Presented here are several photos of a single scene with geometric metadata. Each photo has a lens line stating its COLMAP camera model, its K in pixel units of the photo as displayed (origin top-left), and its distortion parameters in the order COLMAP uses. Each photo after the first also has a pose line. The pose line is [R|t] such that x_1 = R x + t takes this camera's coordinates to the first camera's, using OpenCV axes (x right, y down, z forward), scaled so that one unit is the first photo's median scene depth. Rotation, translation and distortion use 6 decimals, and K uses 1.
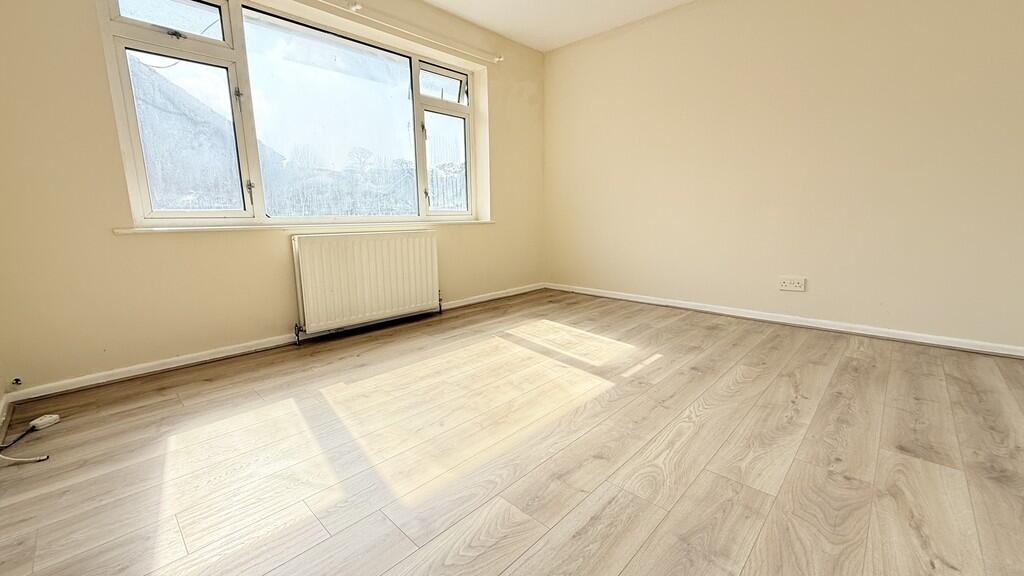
lens RADIAL K [[408.9, 0, 509.5], [0, 408.9, 286.8], [0, 0, 1]] dist [0.001158, 0.000195]
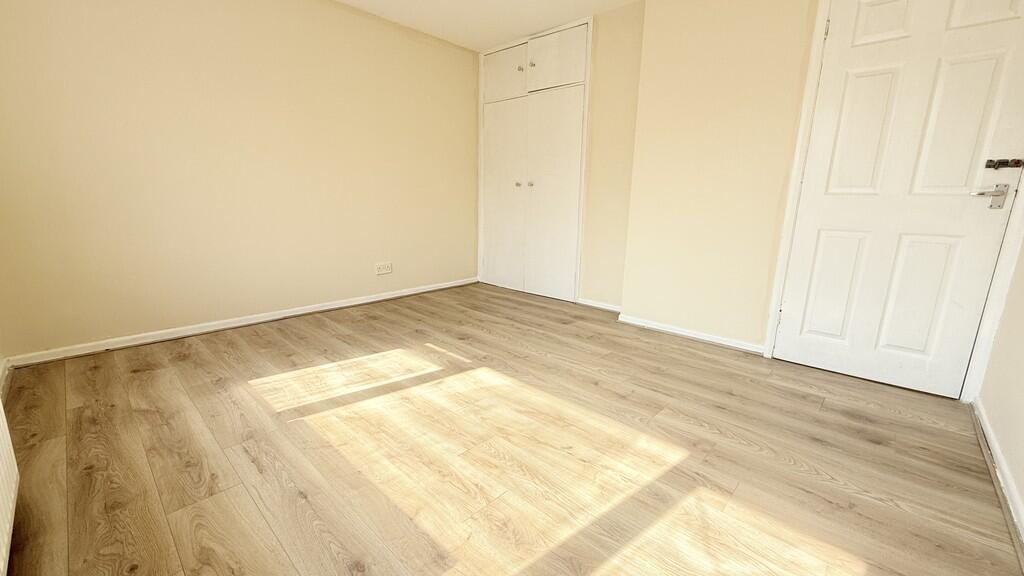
lens RADIAL K [[408.9, 0, 509.5], [0, 408.9, 286.8], [0, 0, 1]] dist [0.001158, 0.000195]
pose [[-0.013466, -0.200876, 0.979524, -0.791348], [0.157931, 0.966890, 0.200456, -0.197044], [-0.987358, 0.157396, 0.018704, 0.797002]]
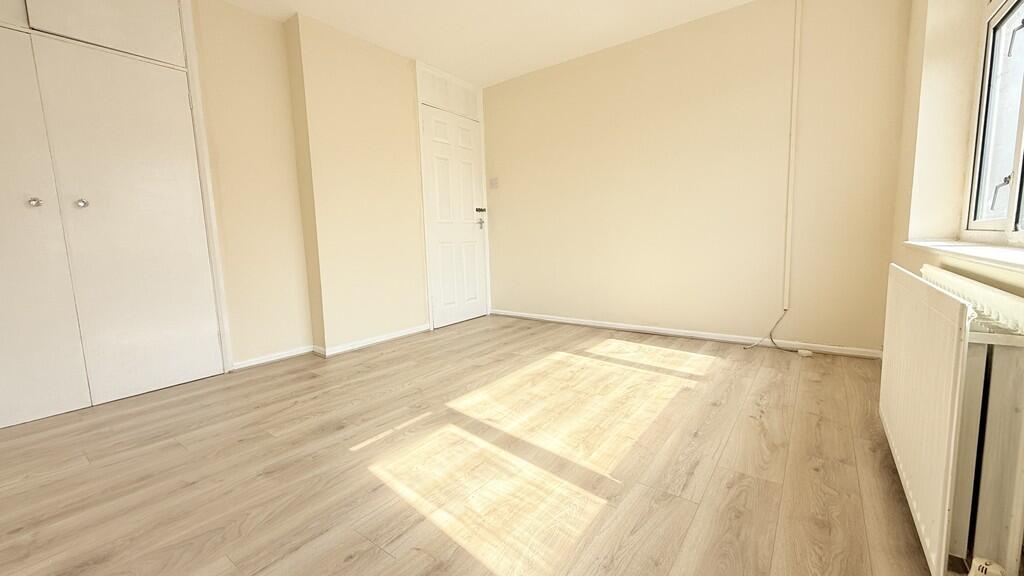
lens RADIAL K [[408.9, 0, 509.5], [0, 408.9, 286.8], [0, 0, 1]] dist [0.001158, 0.000195]
pose [[-0.992021, 0.055184, -0.113355, 0.177190], [0.019725, 0.955980, 0.292770, -0.334609], [0.124521, 0.288198, -0.949440, 1.783172]]
